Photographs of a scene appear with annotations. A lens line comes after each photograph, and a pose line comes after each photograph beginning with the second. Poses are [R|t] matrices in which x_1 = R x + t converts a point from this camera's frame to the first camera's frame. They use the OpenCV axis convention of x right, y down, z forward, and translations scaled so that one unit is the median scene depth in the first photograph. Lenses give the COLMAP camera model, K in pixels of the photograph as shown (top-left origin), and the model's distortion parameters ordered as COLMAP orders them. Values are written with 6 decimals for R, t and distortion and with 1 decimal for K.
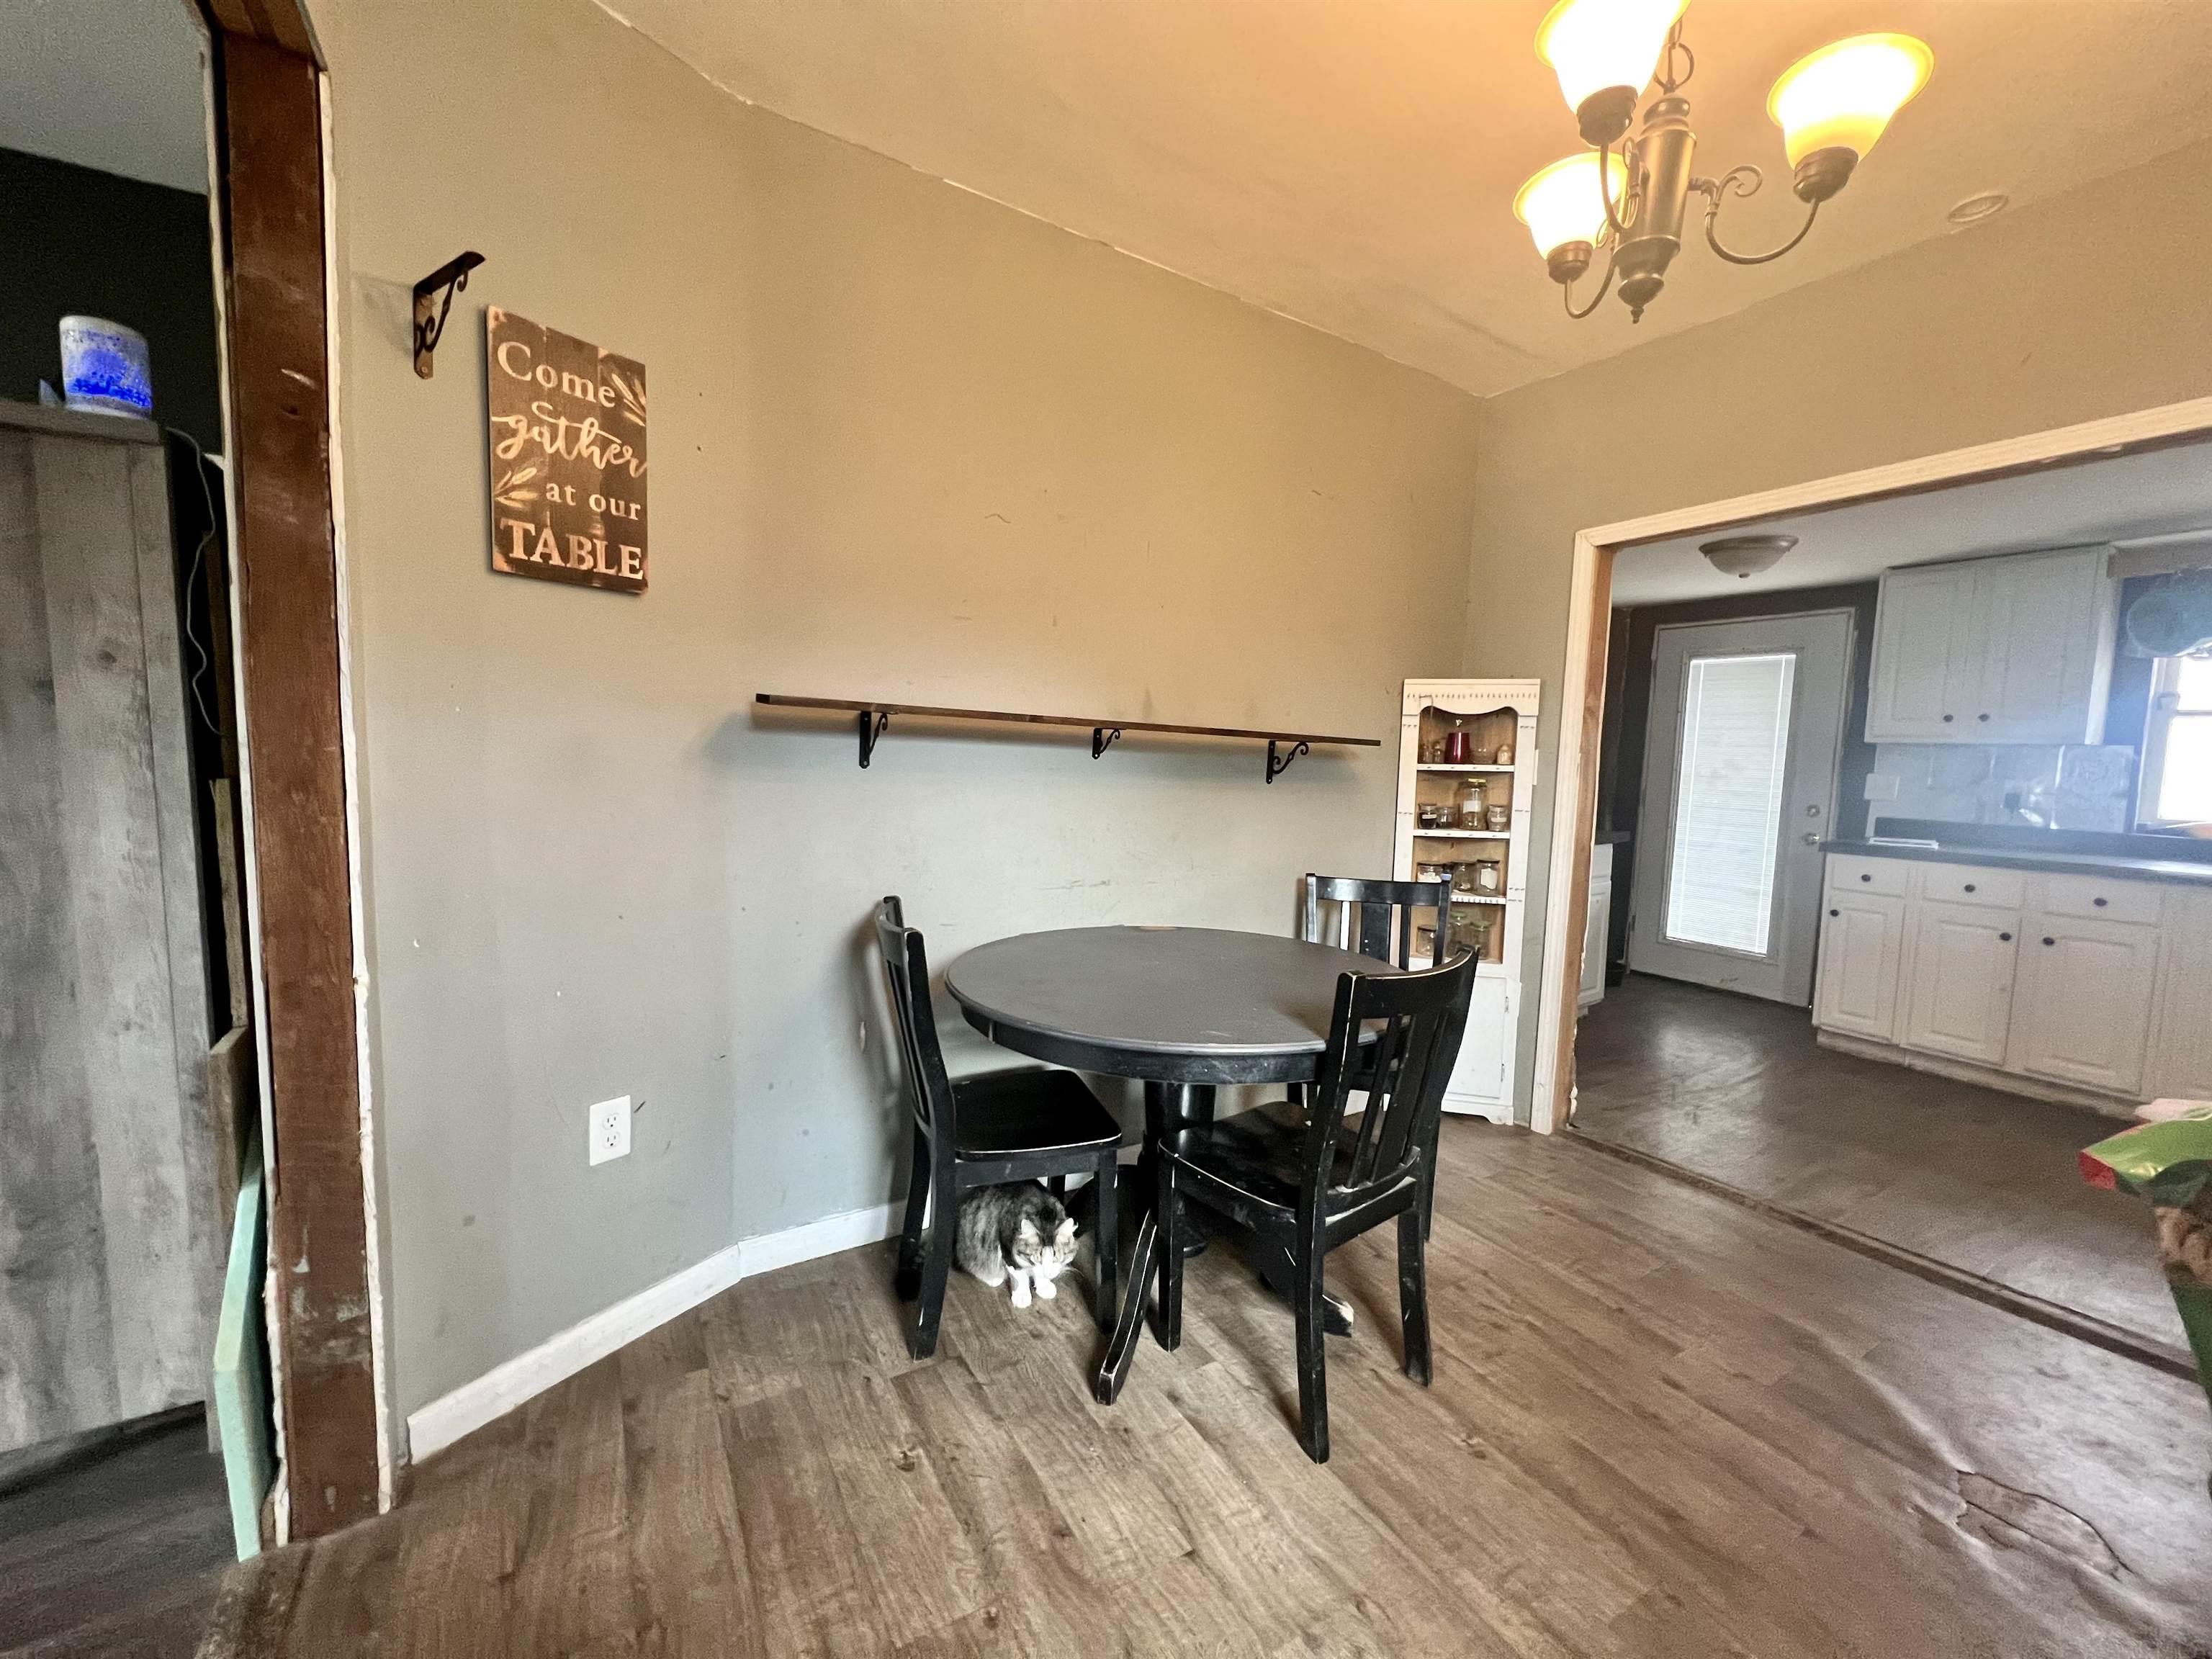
lens RADIAL K [[881.8, 0, 1102.1], [0, 881.8, 824.9], [0, 0, 1]] dist [-0.000518, -0.000276]
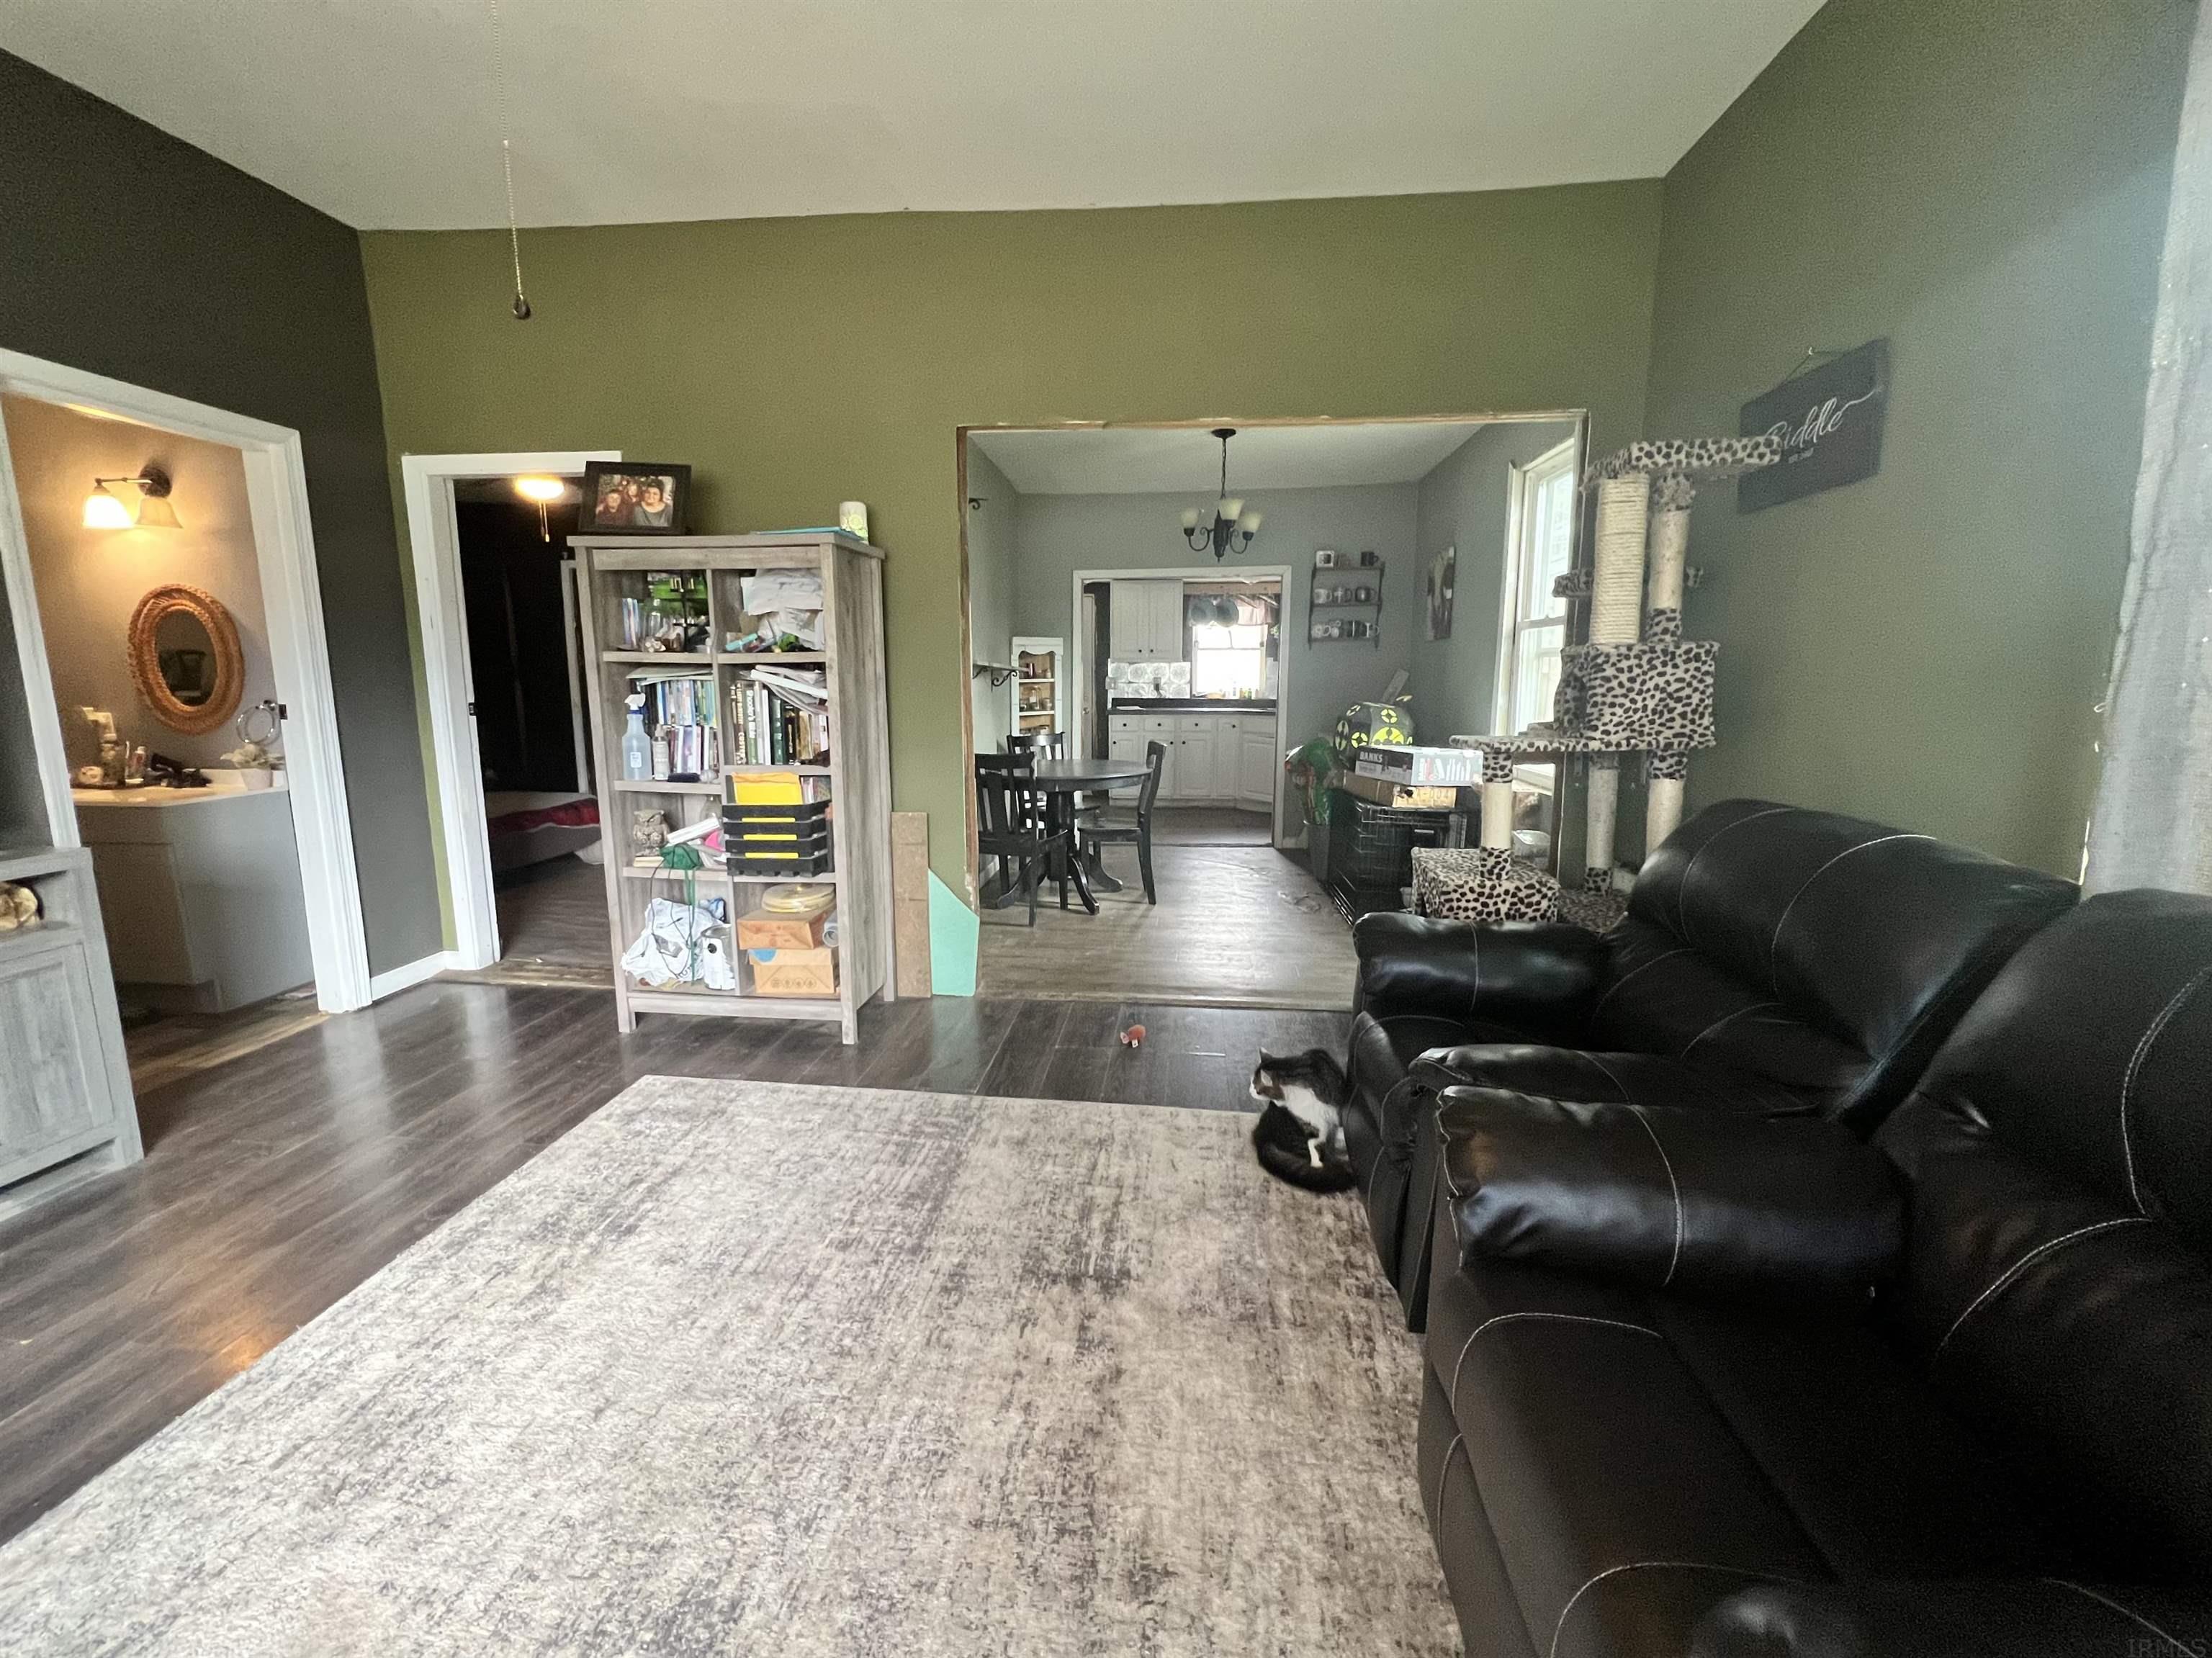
lens RADIAL K [[913.7, 0, 1101.6], [0, 913.7, 825.3], [0, 0, 1]] dist [0.000340, -0.000058]
pose [[0.604412, -0.159931, 0.780454, -1.204773], [0.086873, 0.987032, 0.134985, -0.005725], [-0.791922, -0.013786, 0.610467, -0.427855]]
